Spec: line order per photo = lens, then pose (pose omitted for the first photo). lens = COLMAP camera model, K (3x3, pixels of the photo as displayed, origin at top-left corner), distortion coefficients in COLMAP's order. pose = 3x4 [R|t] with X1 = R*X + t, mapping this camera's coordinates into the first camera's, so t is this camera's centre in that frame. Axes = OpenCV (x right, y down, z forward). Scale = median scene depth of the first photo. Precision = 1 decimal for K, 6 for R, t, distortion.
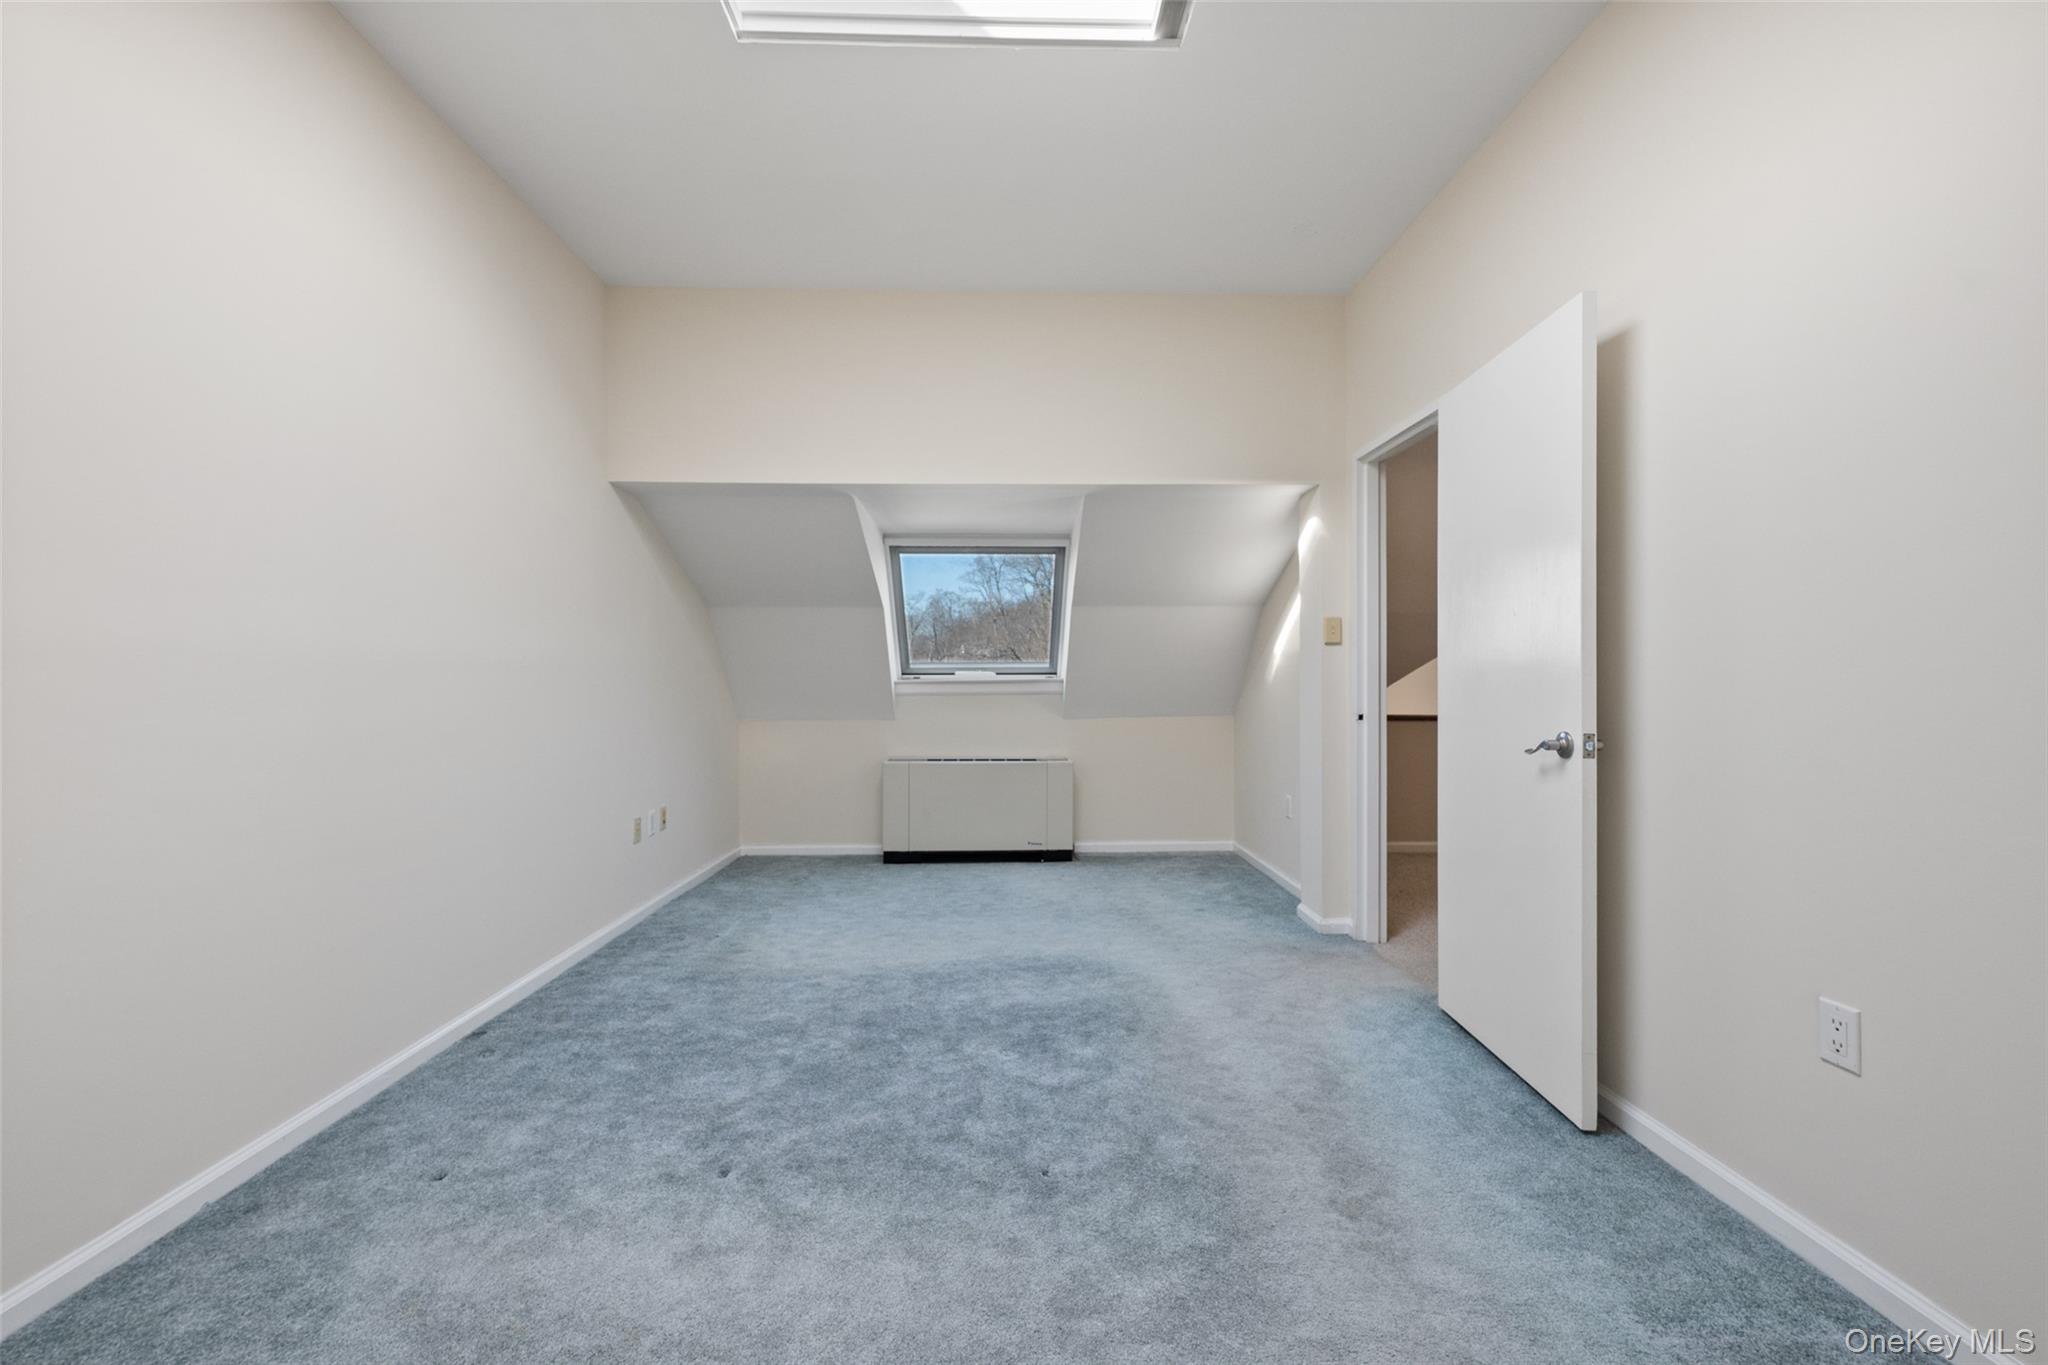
lens RADIAL K [[811.5, 0, 1021.9], [0, 811.5, 686.7], [0, 0, 1]] dist [-0.002474, 0.000073]
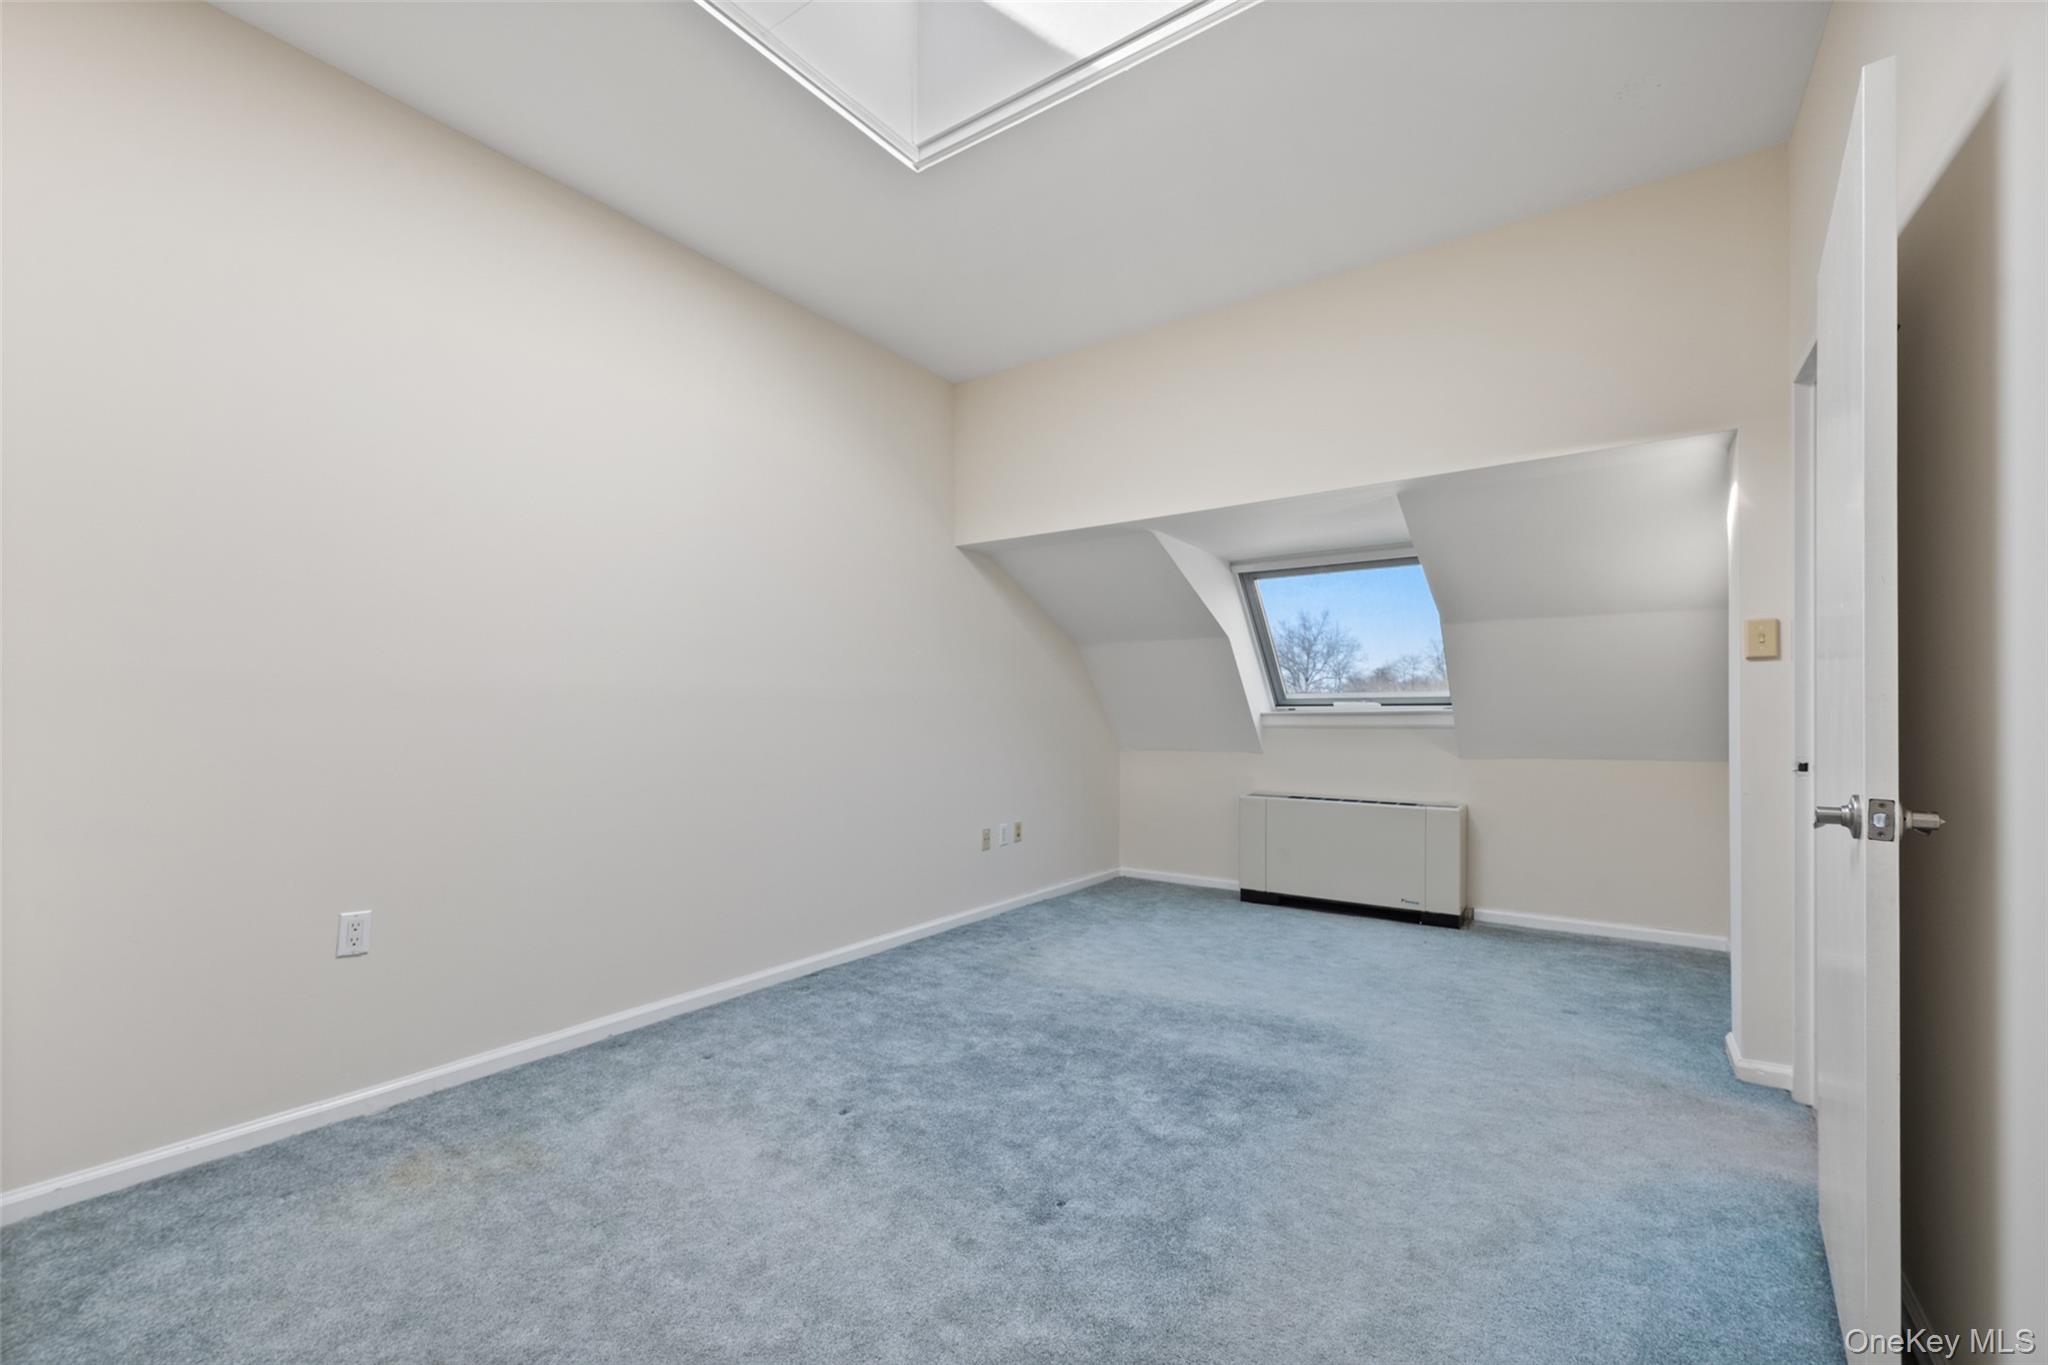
lens RADIAL K [[811.5, 0, 995.1], [0, 811.5, 710.5], [0, 0, 1]] dist [-0.002474, 0.000073]
pose [[0.806512, -0.000186, -0.591218, 0.348389], [-0.005999, 0.999946, -0.008498, 0.001096], [0.591187, 0.010400, 0.806467, 0.088714]]
